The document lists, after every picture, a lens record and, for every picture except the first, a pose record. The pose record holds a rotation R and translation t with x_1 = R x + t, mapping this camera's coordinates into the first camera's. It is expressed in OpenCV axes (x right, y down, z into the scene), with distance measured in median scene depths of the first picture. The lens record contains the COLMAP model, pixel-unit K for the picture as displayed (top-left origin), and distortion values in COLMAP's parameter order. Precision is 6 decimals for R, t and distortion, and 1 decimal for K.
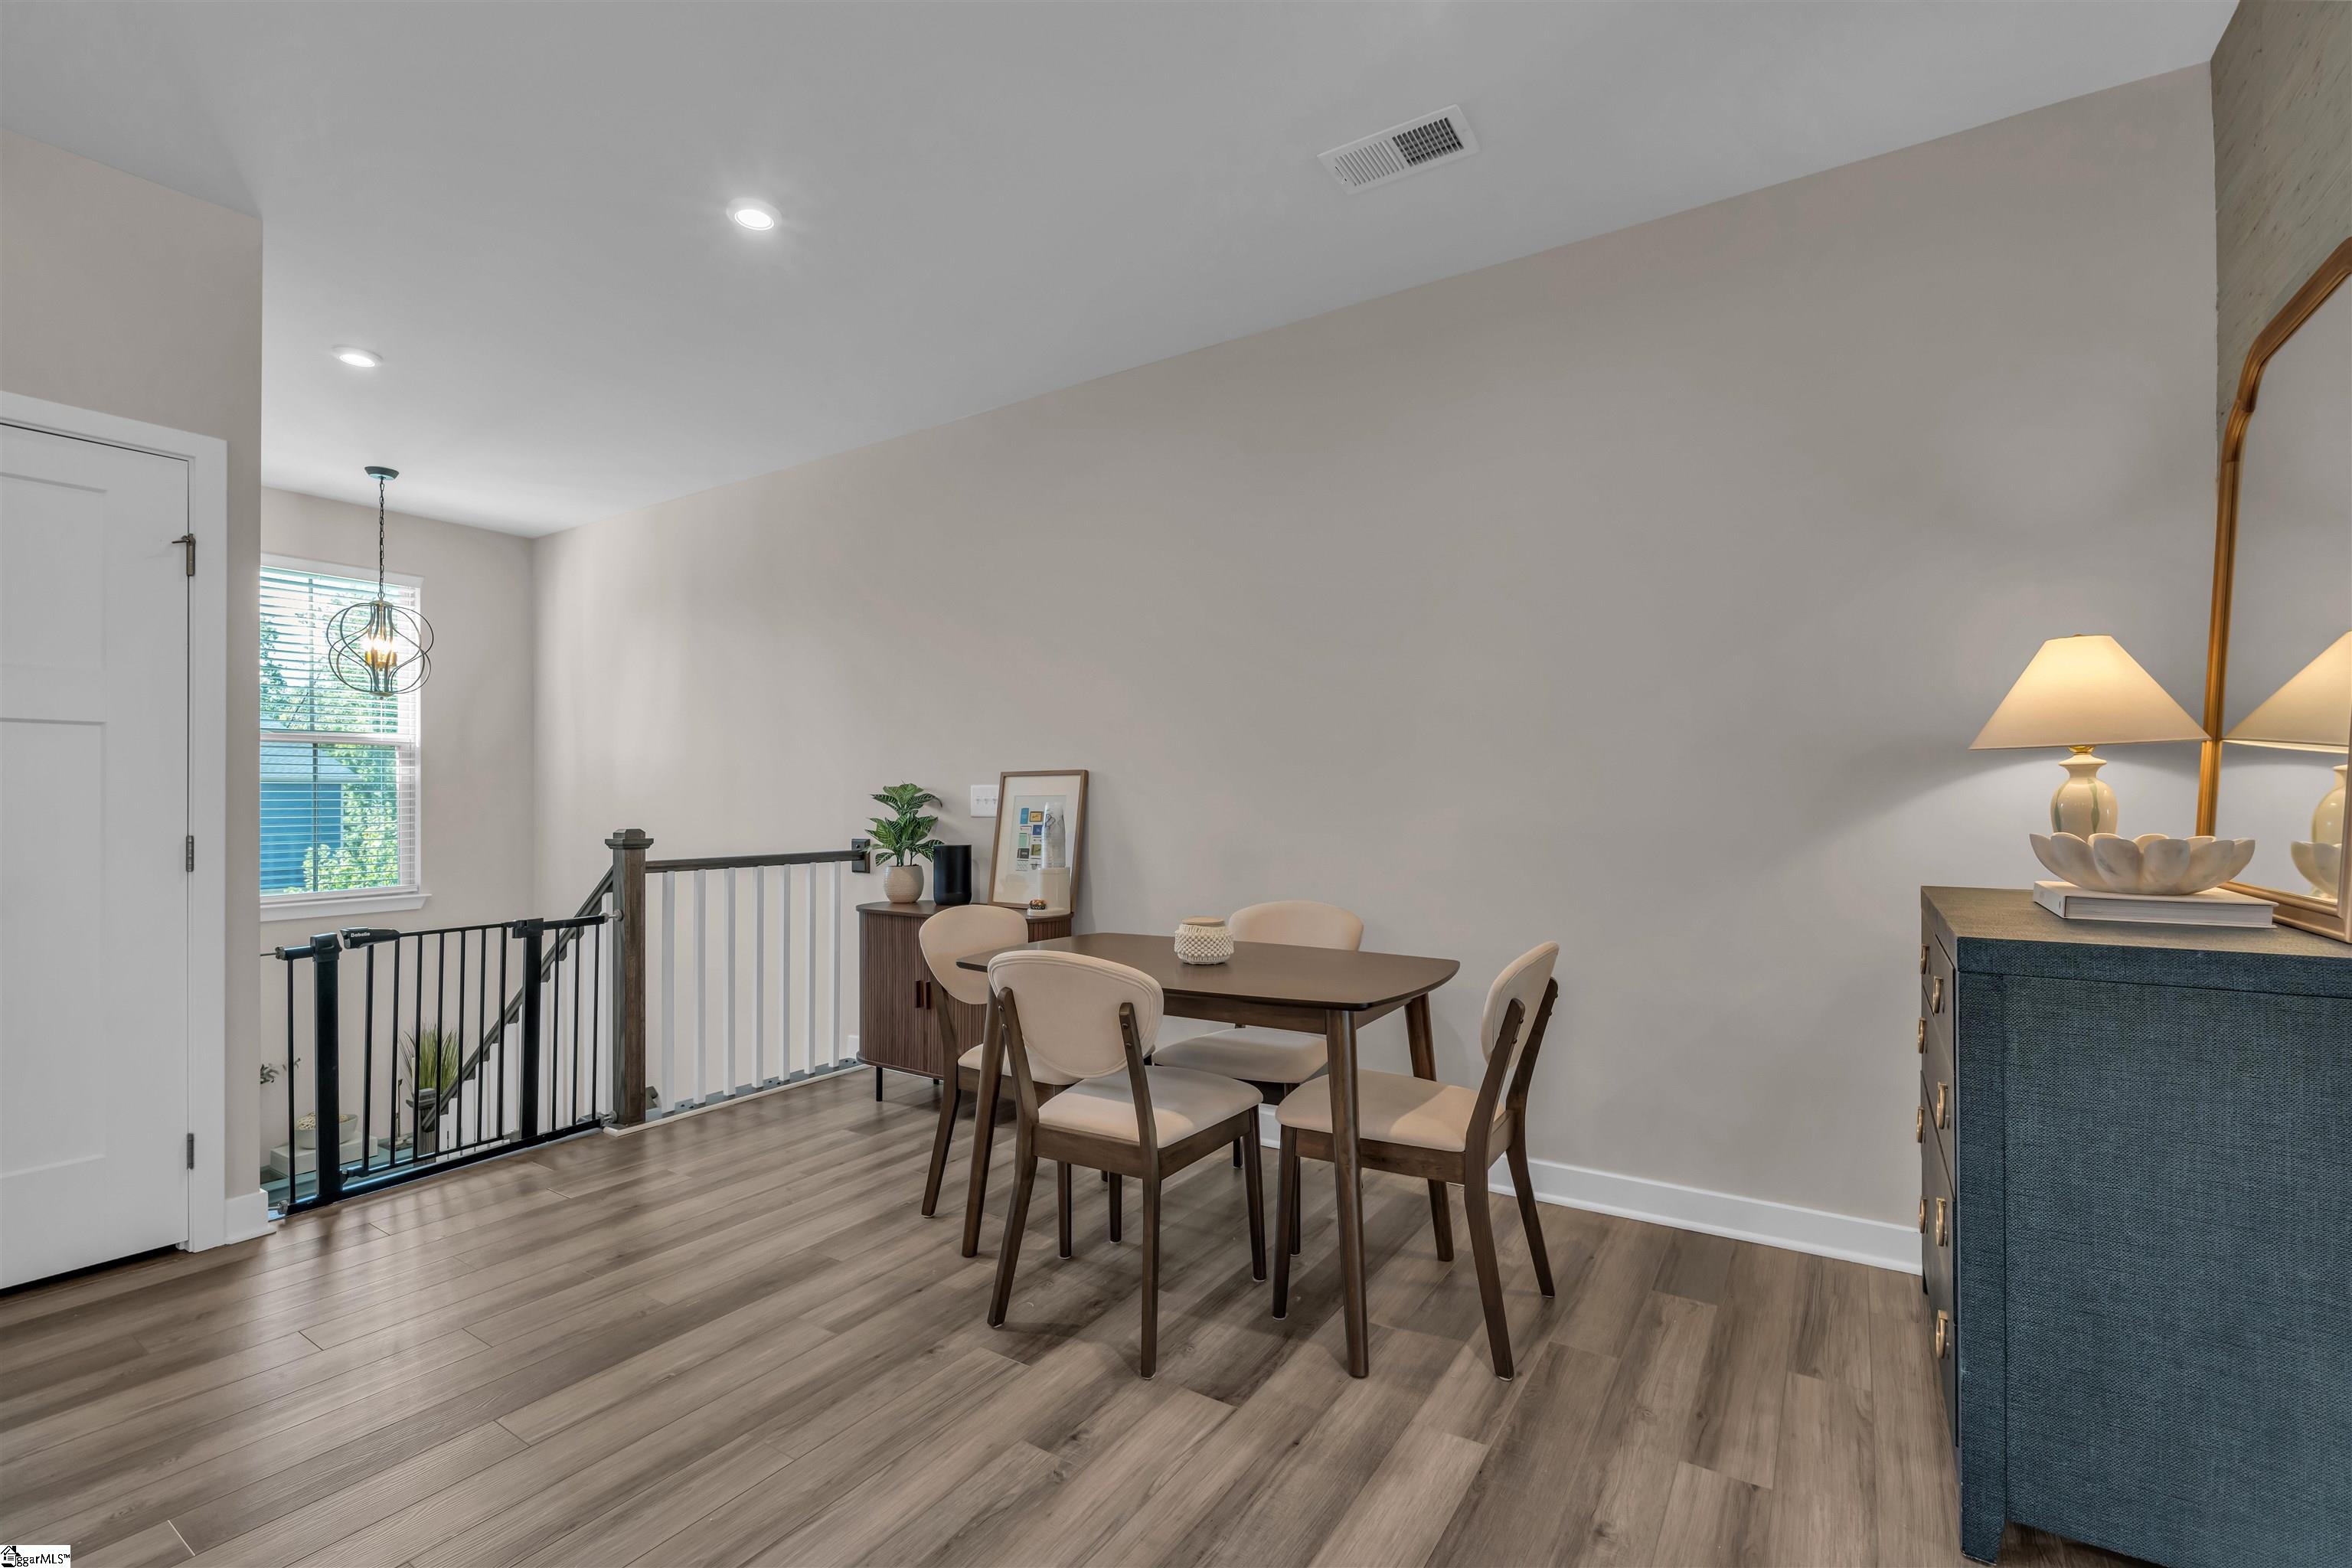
lens RADIAL K [[1024.6, 0, 1175.4], [0, 1024.6, 788.5], [0, 0, 1]] dist [-0.014223, 0.000676]
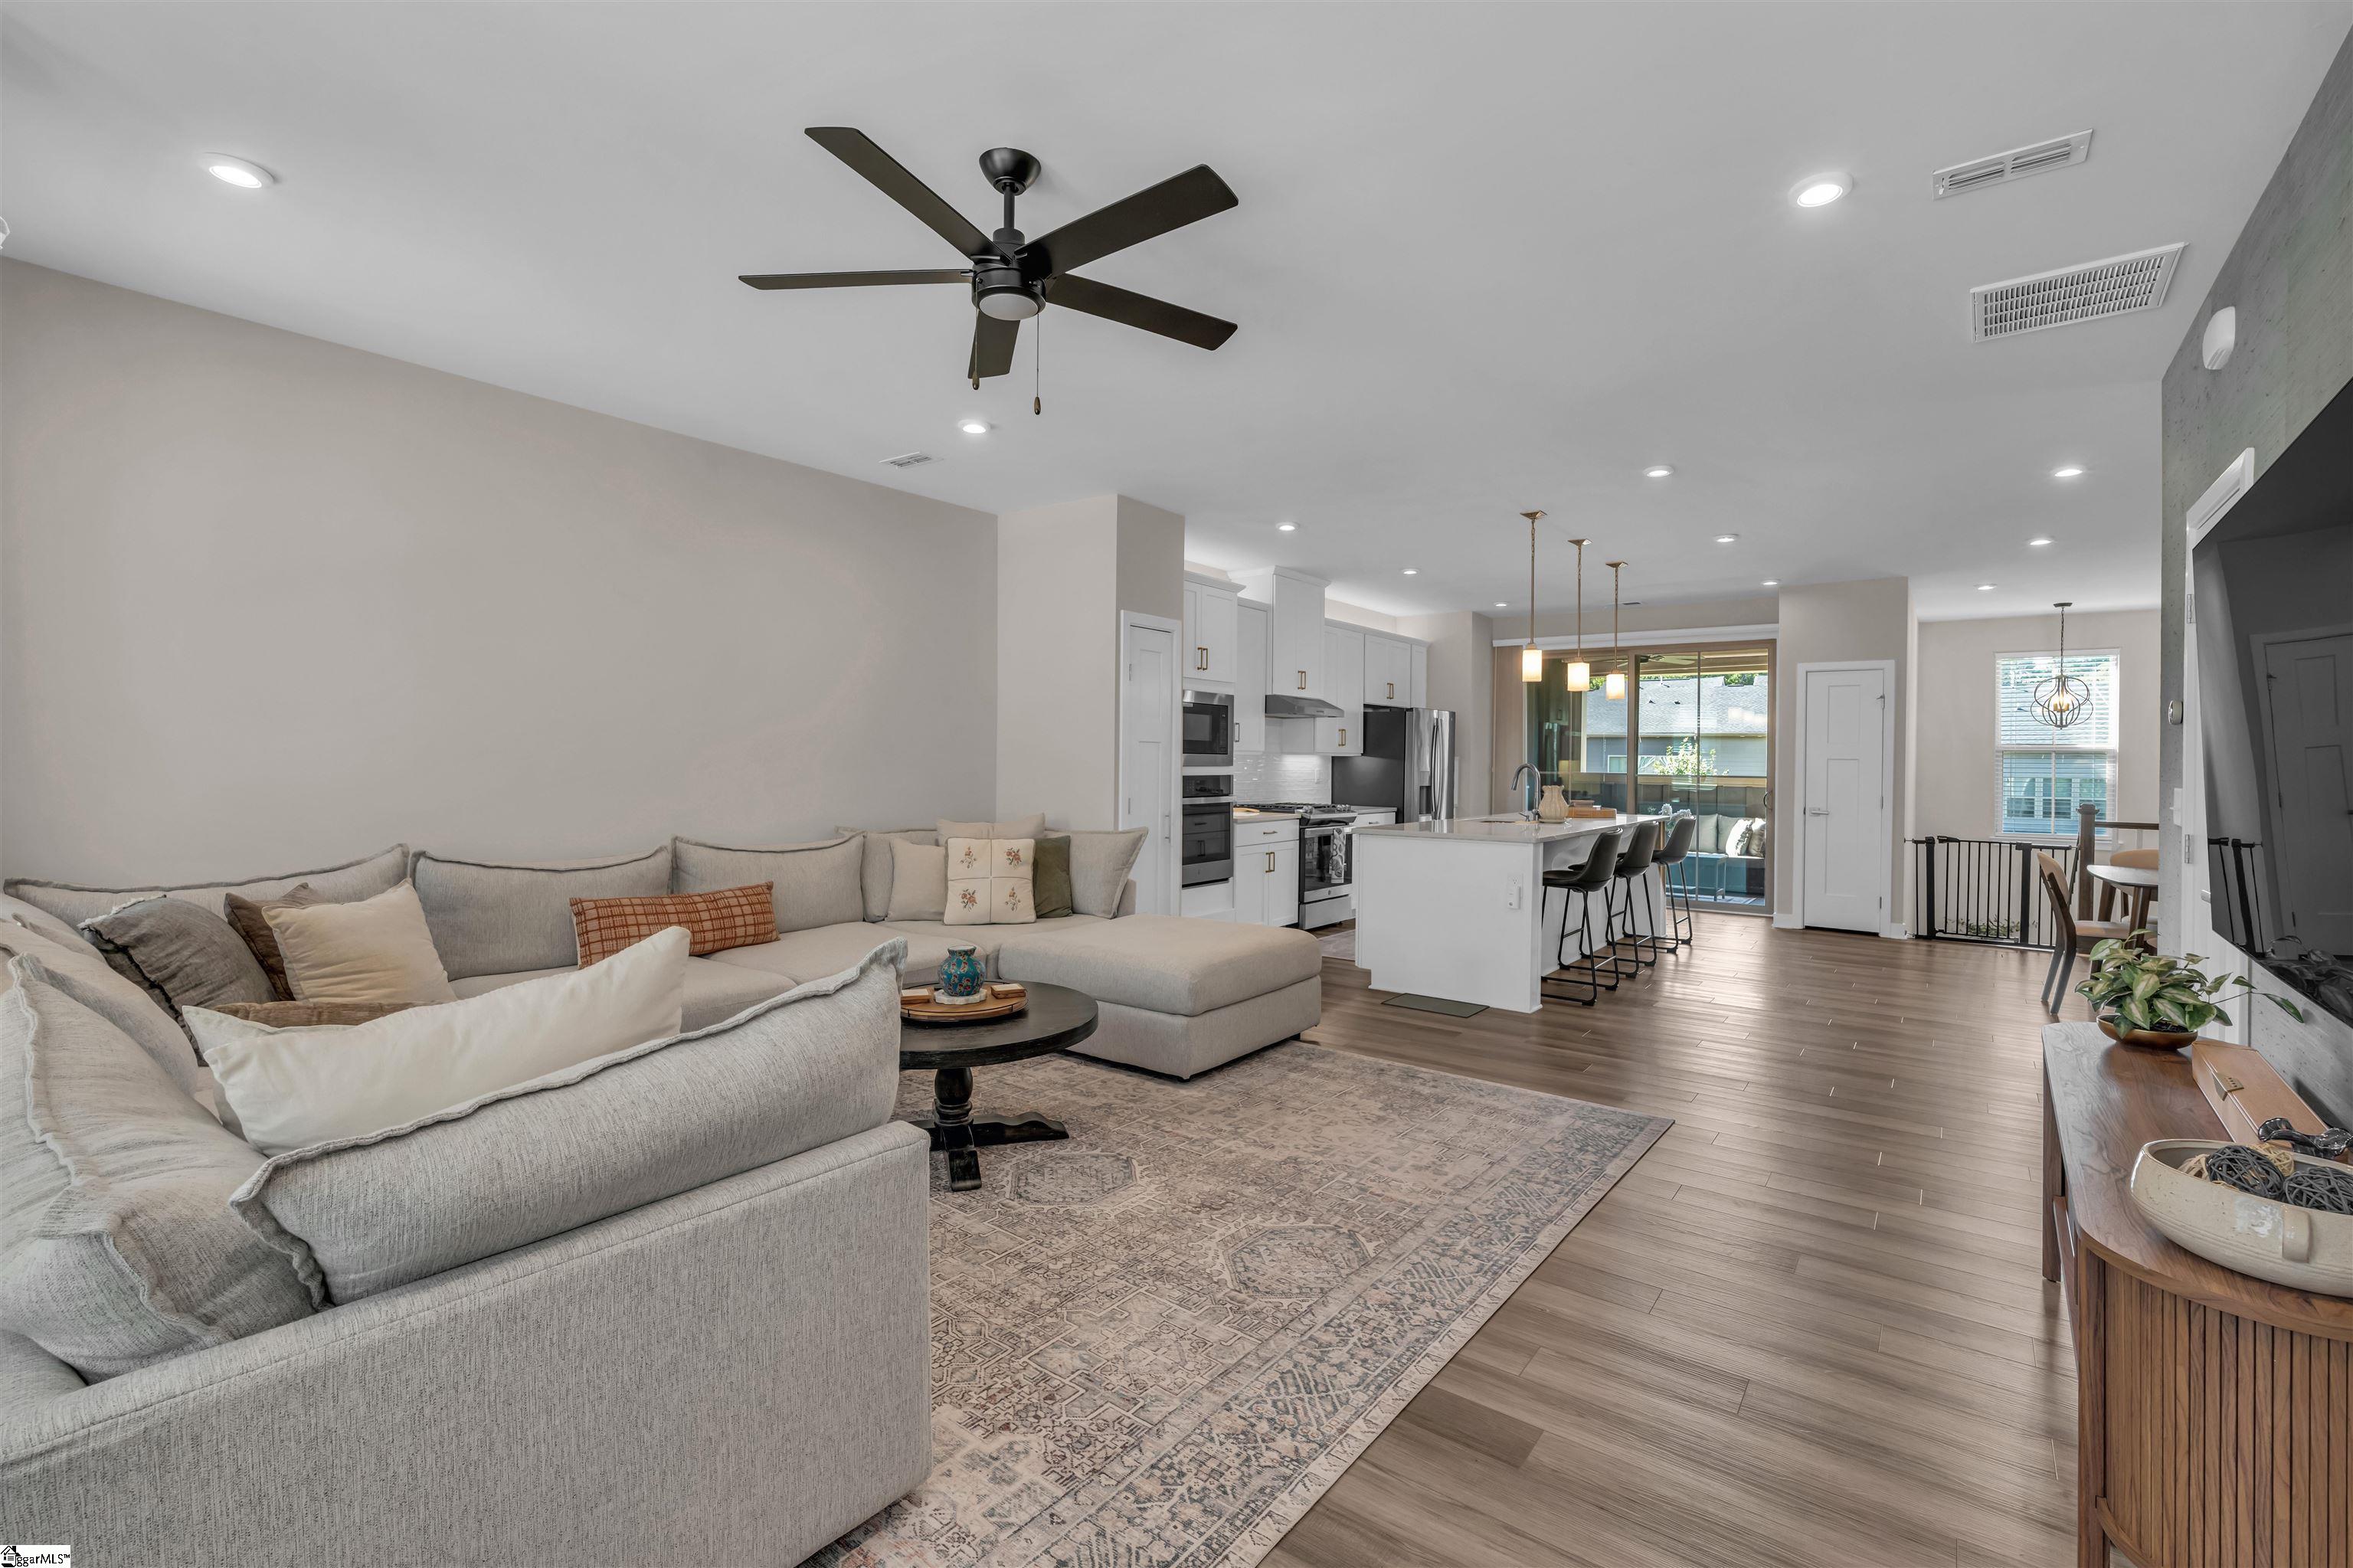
lens RADIAL K [[1038.6, 0, 1169.7], [0, 1038.6, 760.6], [0, 0, 1]] dist [-0.016606, -0.000195]
pose [[-0.073627, 0.010028, -0.997235, 1.886100], [-0.006649, 0.999922, 0.010546, -0.065079], [0.997264, 0.007407, -0.073554, -0.743587]]
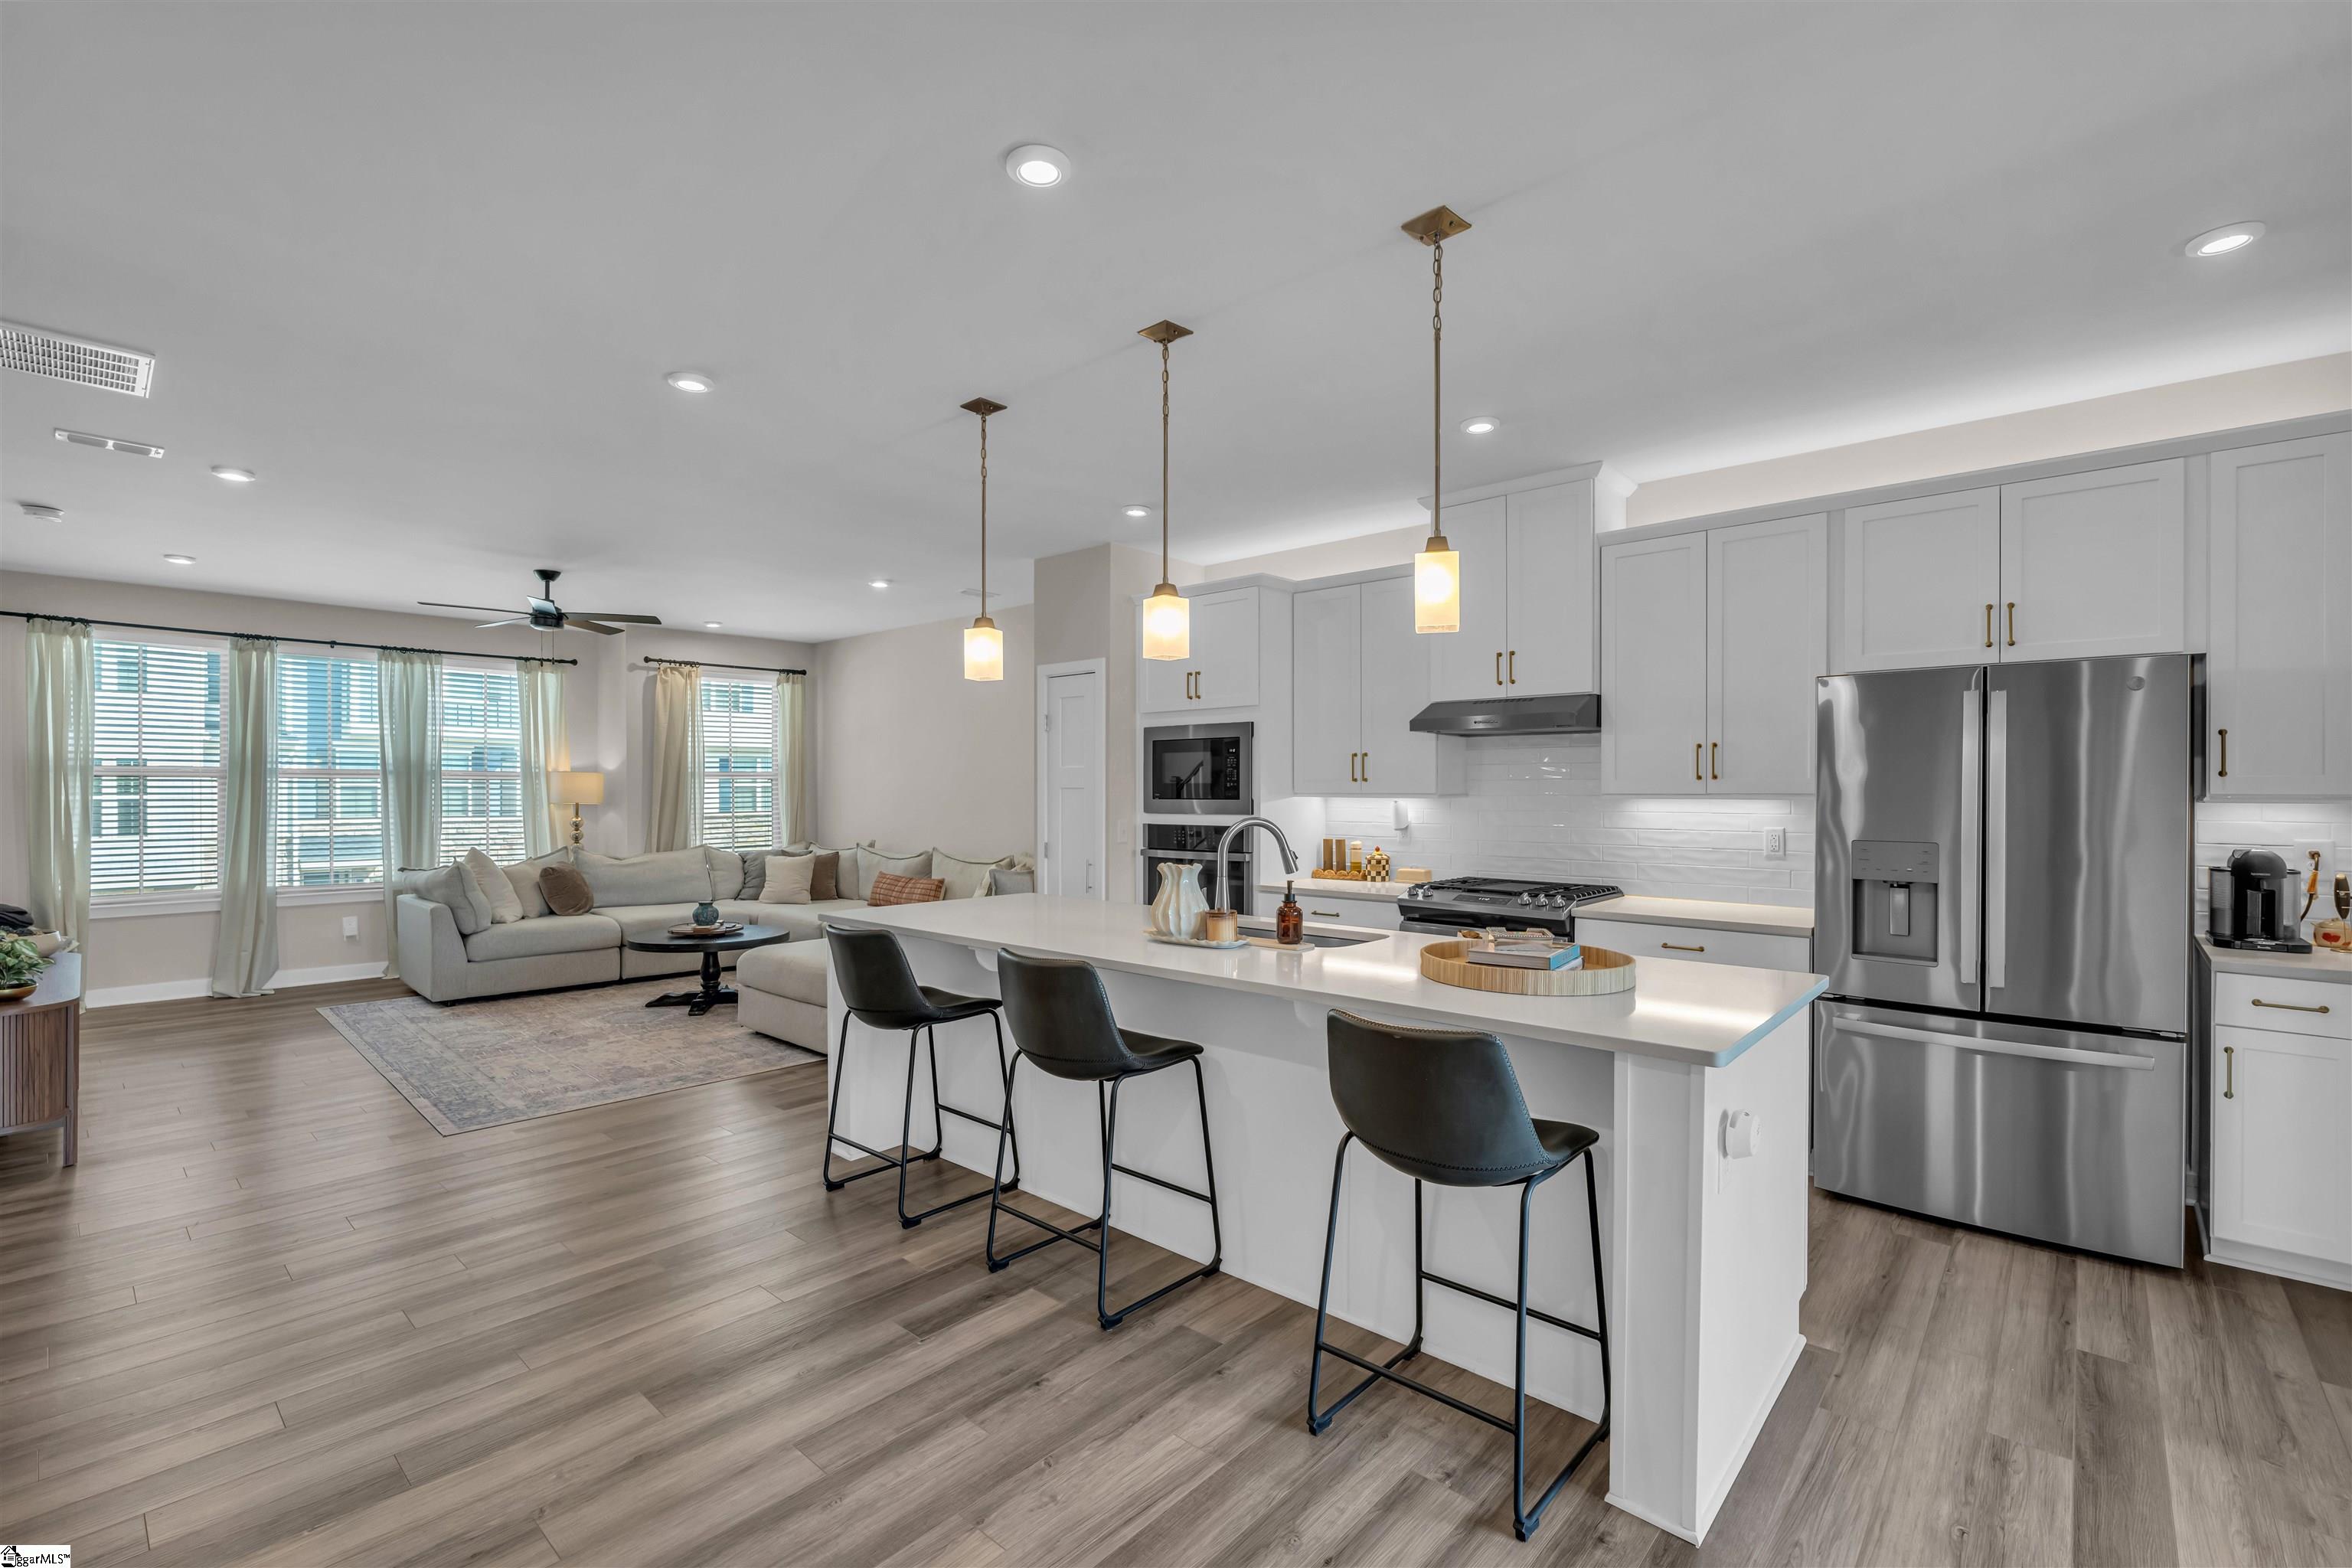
lens RADIAL K [[1024.6, 0, 1175.4], [0, 1024.6, 788.5], [0, 0, 1]] dist [-0.014223, 0.000676]
pose [[-0.989395, 0.007779, 0.145045, -0.545776], [0.006804, 0.999951, -0.007215, -0.062126], [-0.145094, -0.006152, -0.989399, 0.959405]]
